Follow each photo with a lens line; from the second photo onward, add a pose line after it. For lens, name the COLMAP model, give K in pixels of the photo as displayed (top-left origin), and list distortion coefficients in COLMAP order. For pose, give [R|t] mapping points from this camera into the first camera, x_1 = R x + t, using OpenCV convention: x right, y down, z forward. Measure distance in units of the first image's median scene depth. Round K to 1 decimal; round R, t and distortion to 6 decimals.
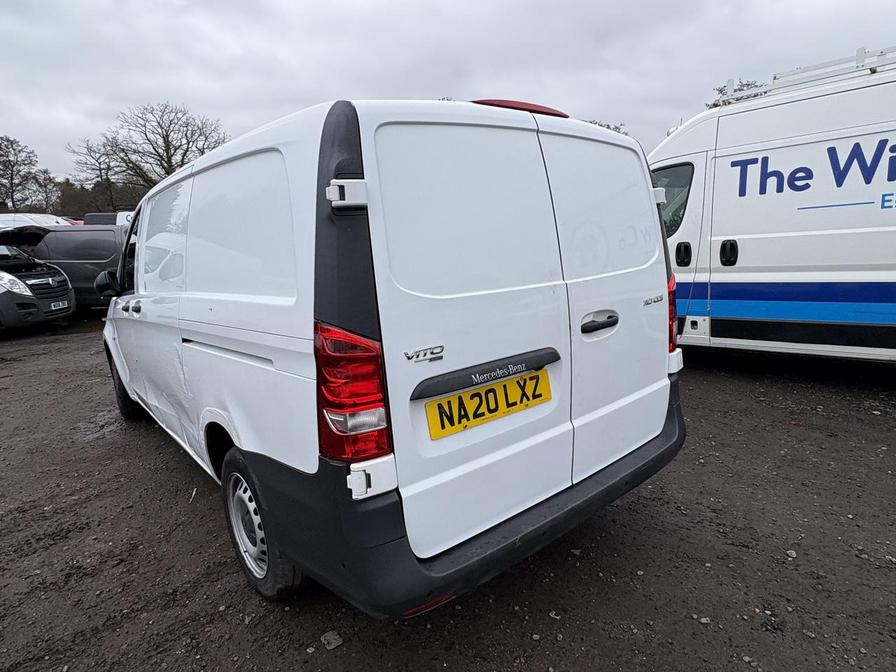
lens RADIAL K [[521.1, 0, 451.5], [0, 521.1, 334.6], [0, 0, 1]] dist [0.002882, 0.000775]
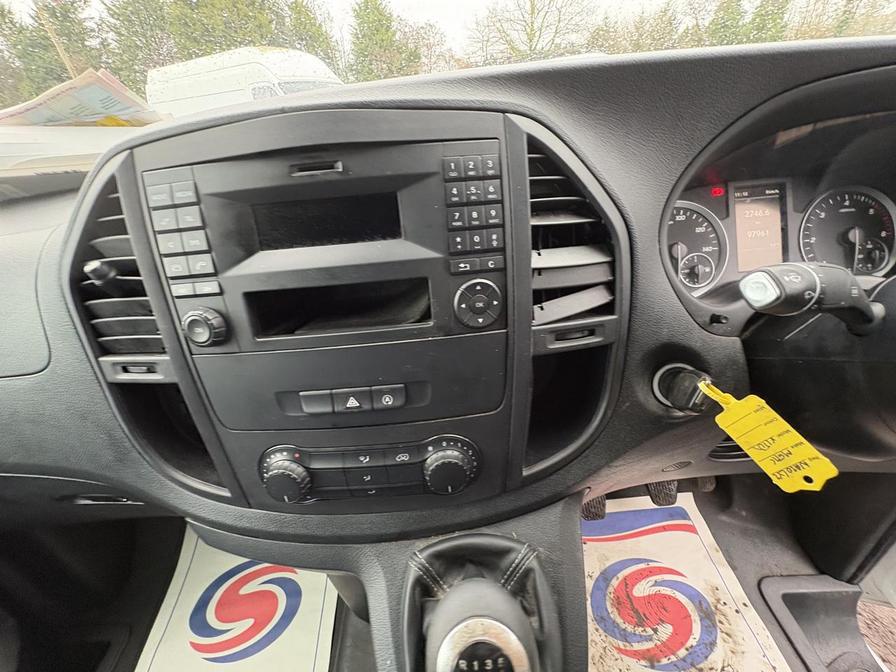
lens RADIAL K [[360.4, 0, 445.1], [0, 360.4, 332.5], [0, 0, 1]] dist [0.001277, 0.000038]
pose [[0.778858, 0.308535, -0.546064, -0.794702], [-0.078122, 0.911580, 0.403631, -0.316829], [0.622316, -0.271712, 0.734095, 2.169140]]
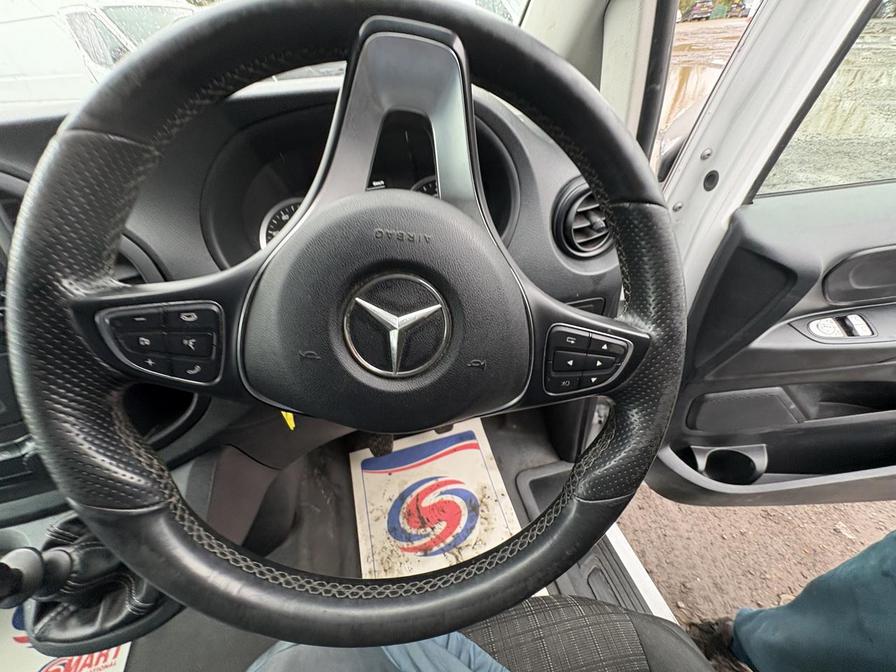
lens RADIAL K [[360.4, 0, 445.1], [0, 360.4, 332.5], [0, 0, 1]] dist [0.001277, 0.000038]
pose [[0.894607, 0.258069, -0.364800, -0.636207], [-0.042575, 0.861885, 0.505313, -0.359874], [0.444822, -0.436525, 0.782035, 2.233220]]
